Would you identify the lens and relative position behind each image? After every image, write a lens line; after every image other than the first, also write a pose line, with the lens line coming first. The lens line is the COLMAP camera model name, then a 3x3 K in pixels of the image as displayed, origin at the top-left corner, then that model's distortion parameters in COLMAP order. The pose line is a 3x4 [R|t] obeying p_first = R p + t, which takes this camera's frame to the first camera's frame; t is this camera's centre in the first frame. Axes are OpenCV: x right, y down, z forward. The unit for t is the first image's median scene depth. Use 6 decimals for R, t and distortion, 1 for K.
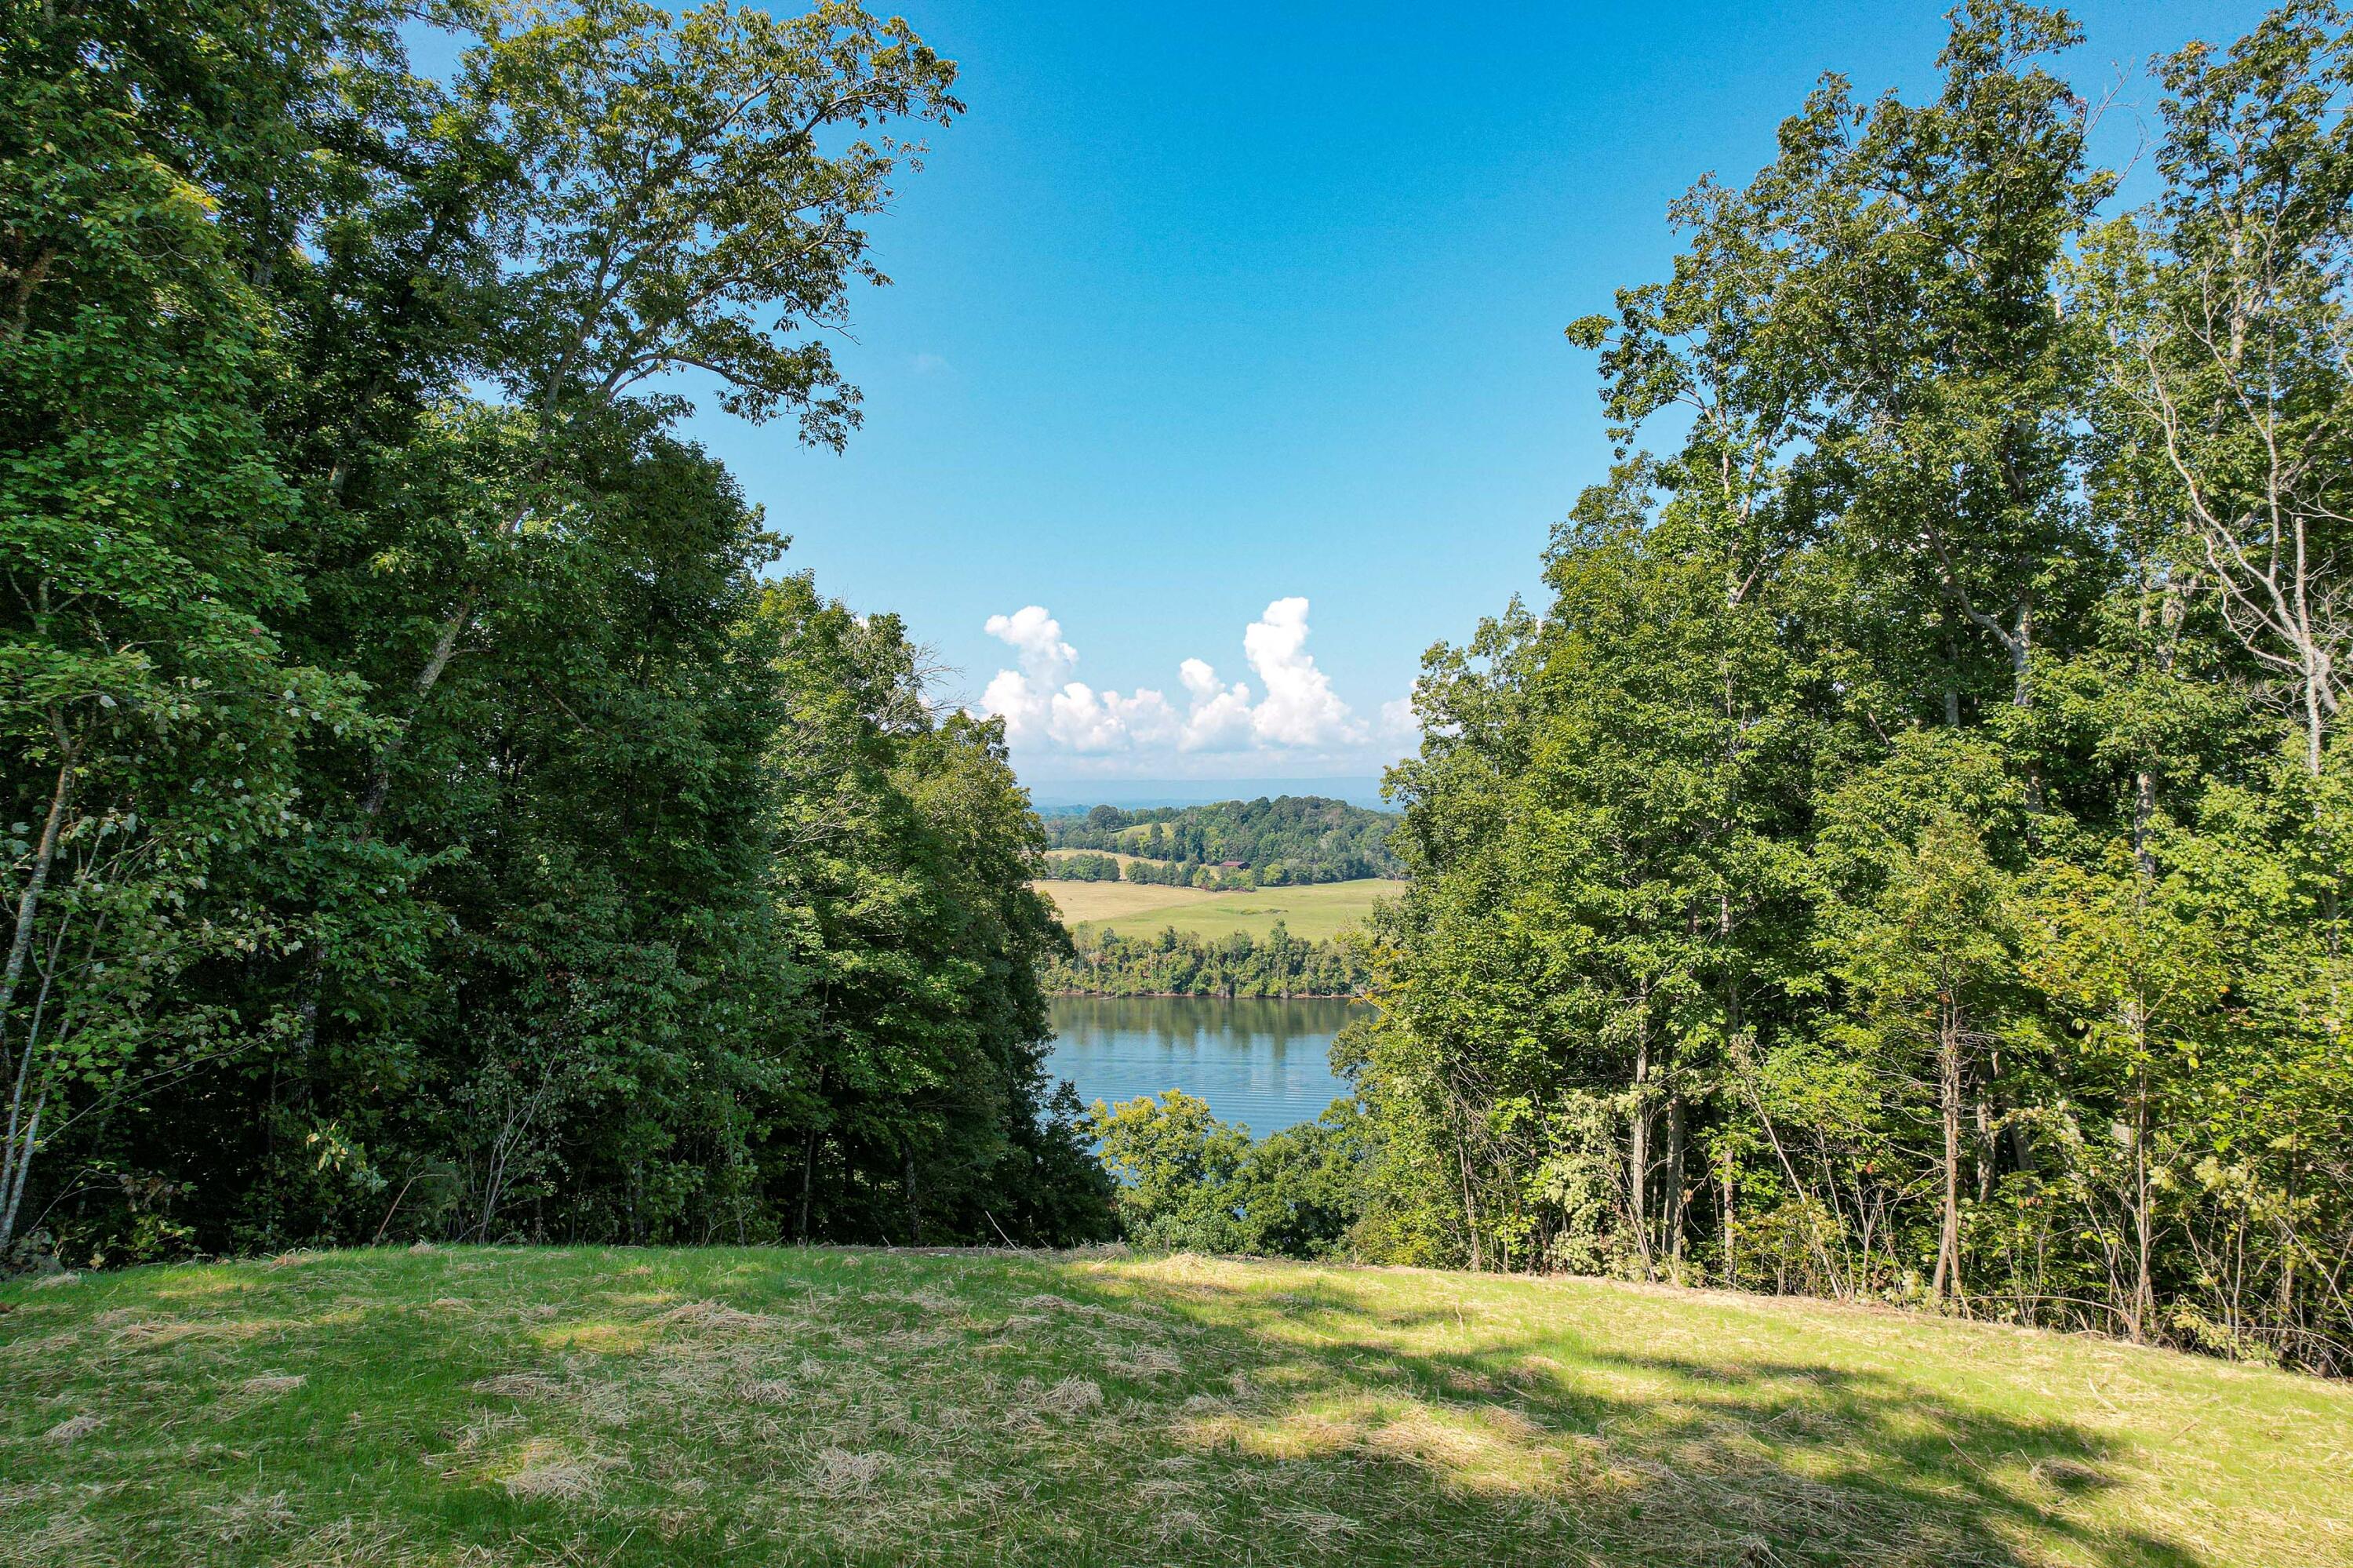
lens RADIAL K [[1504.8, 0, 1192.8], [0, 1504.8, 794.0], [0, 0, 1]] dist [-0.089237, 0.082713]
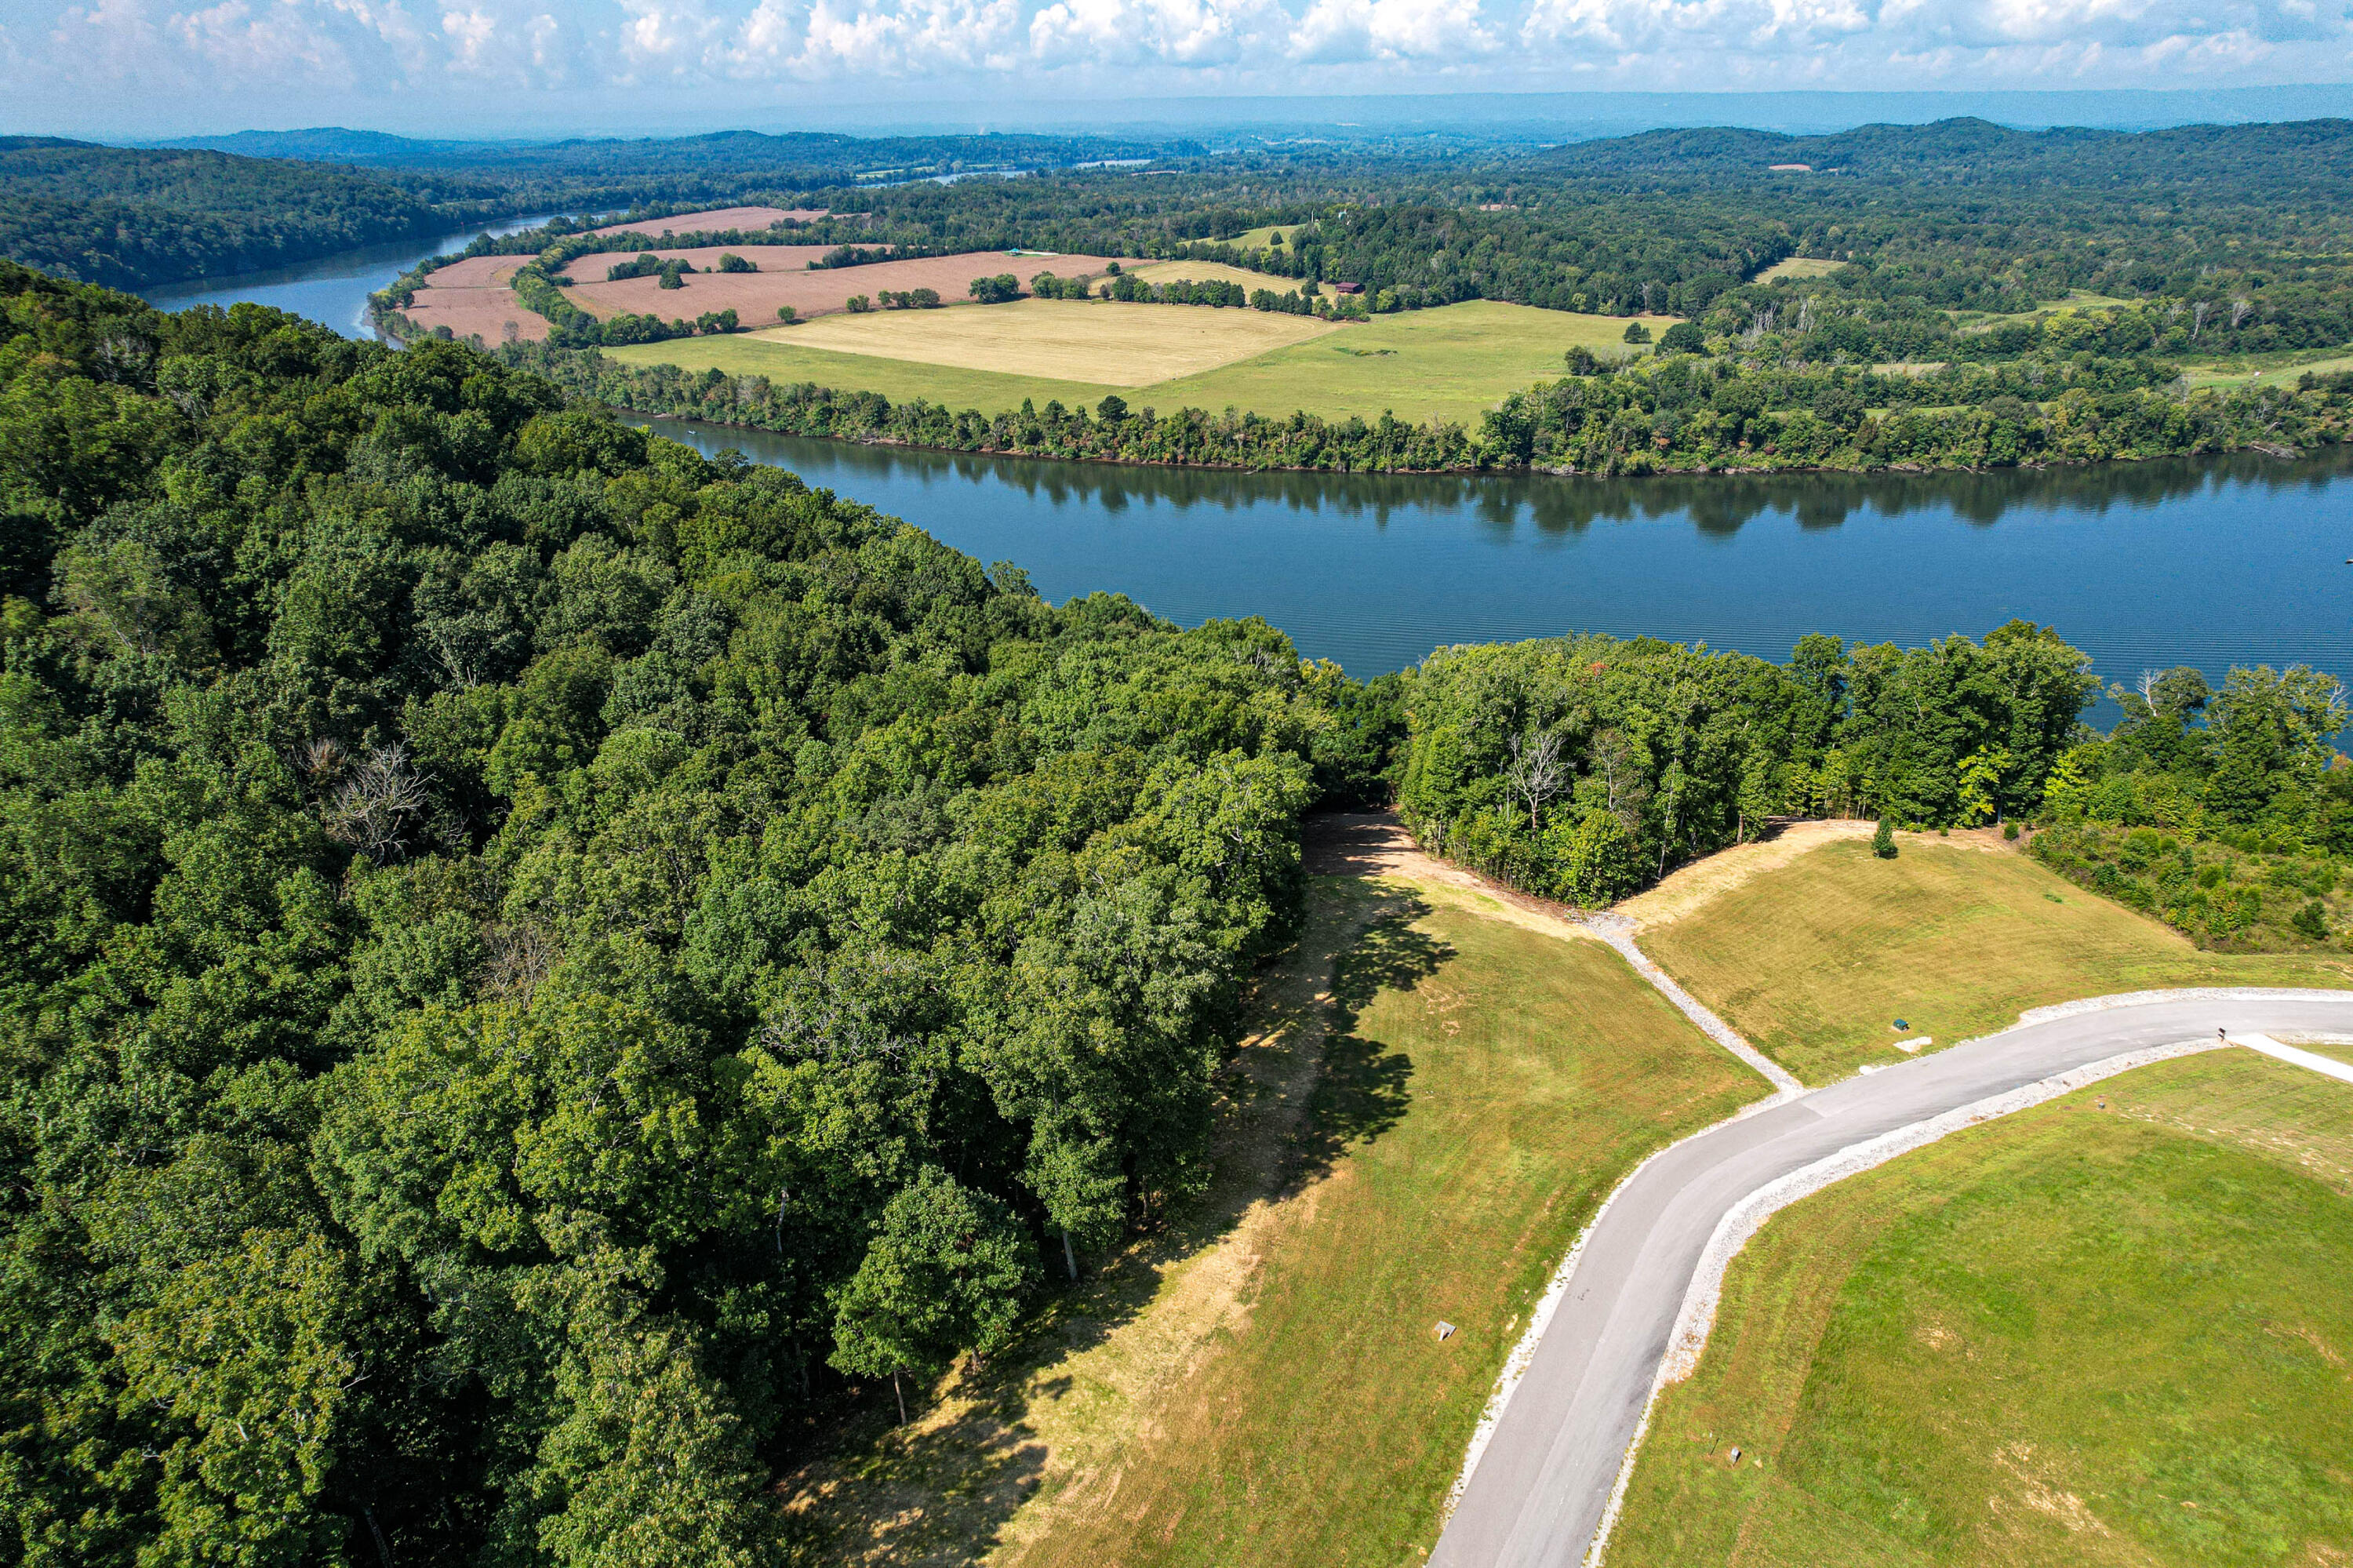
lens RADIAL K [[1504.8, 0, 1192.8], [0, 1504.8, 794.0], [0, 0, 1]] dist [-0.089237, 0.082713]
pose [[0.997735, 0.023665, -0.062972, -0.018304], [0.005068, 0.906981, 0.421140, -0.149740], [0.067080, -0.420505, 0.904807, -0.271228]]
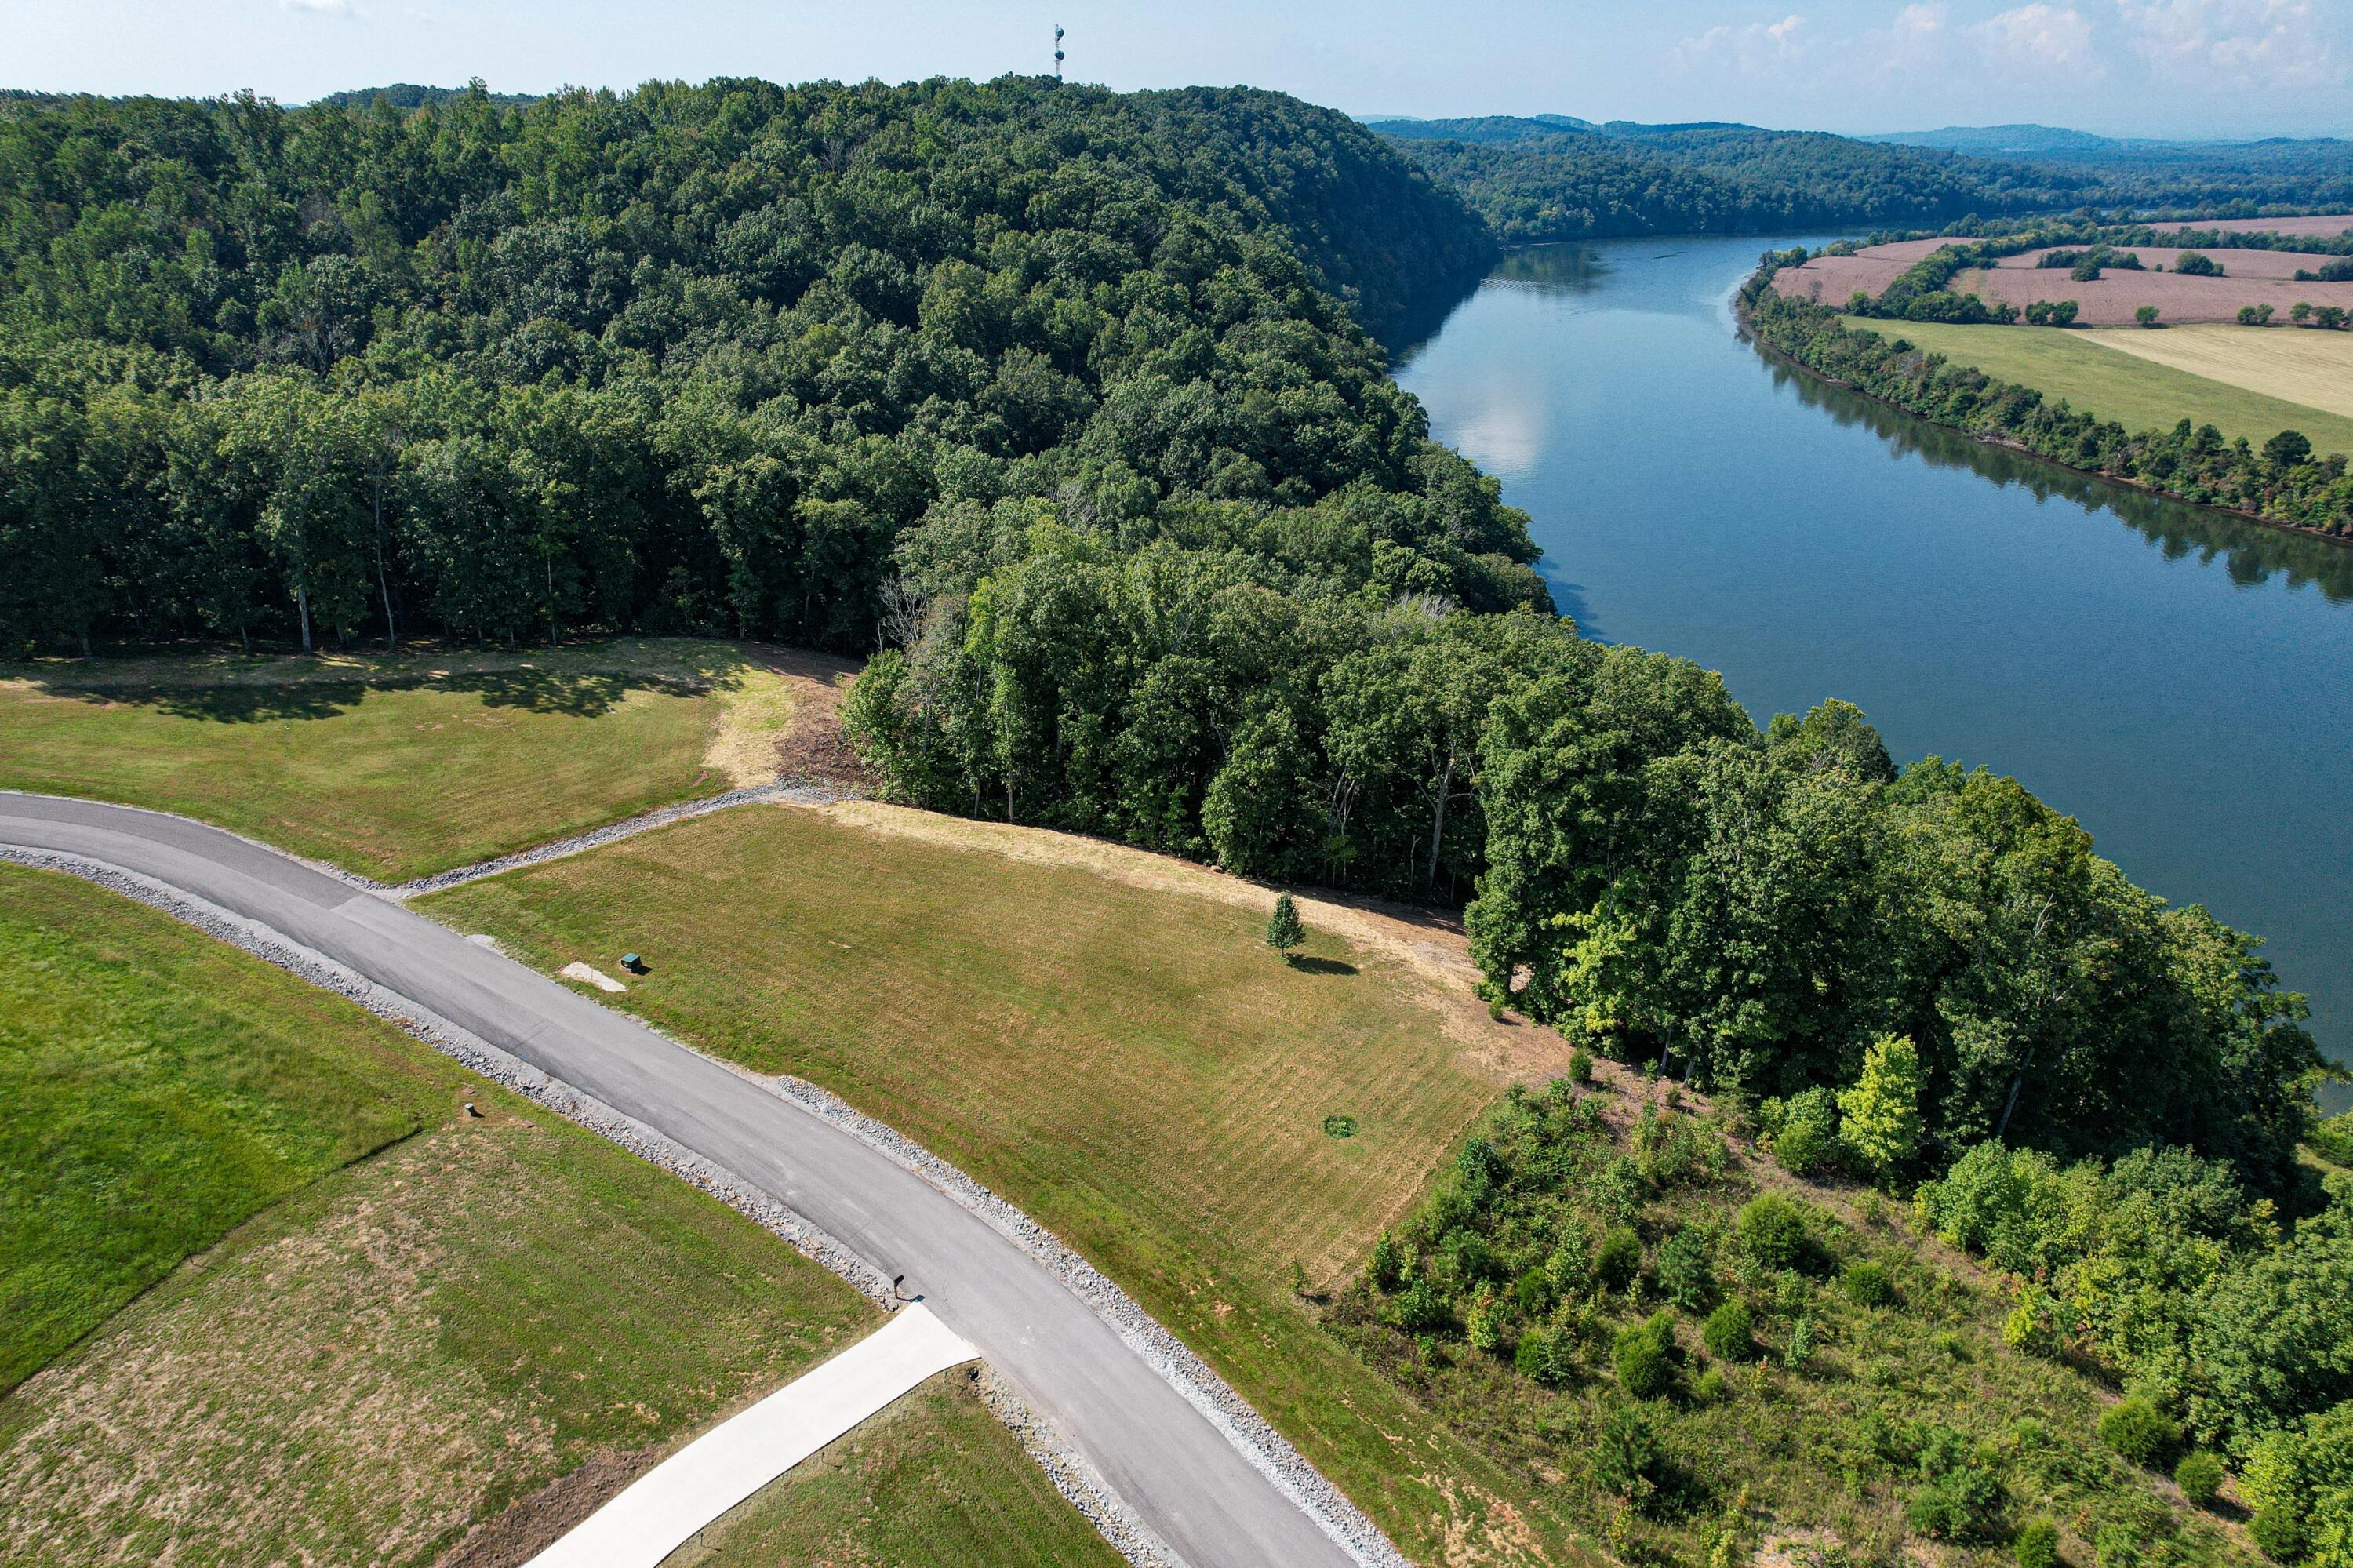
lens RADIAL K [[1504.8, 0, 1192.8], [0, 1504.8, 794.0], [0, 0, 1]] dist [-0.089237, 0.082713]
pose [[0.492605, 0.363801, -0.790563, 0.301218], [-0.000853, 0.908630, 0.417602, -0.098628], [0.870253, -0.205038, 0.447906, -0.041200]]
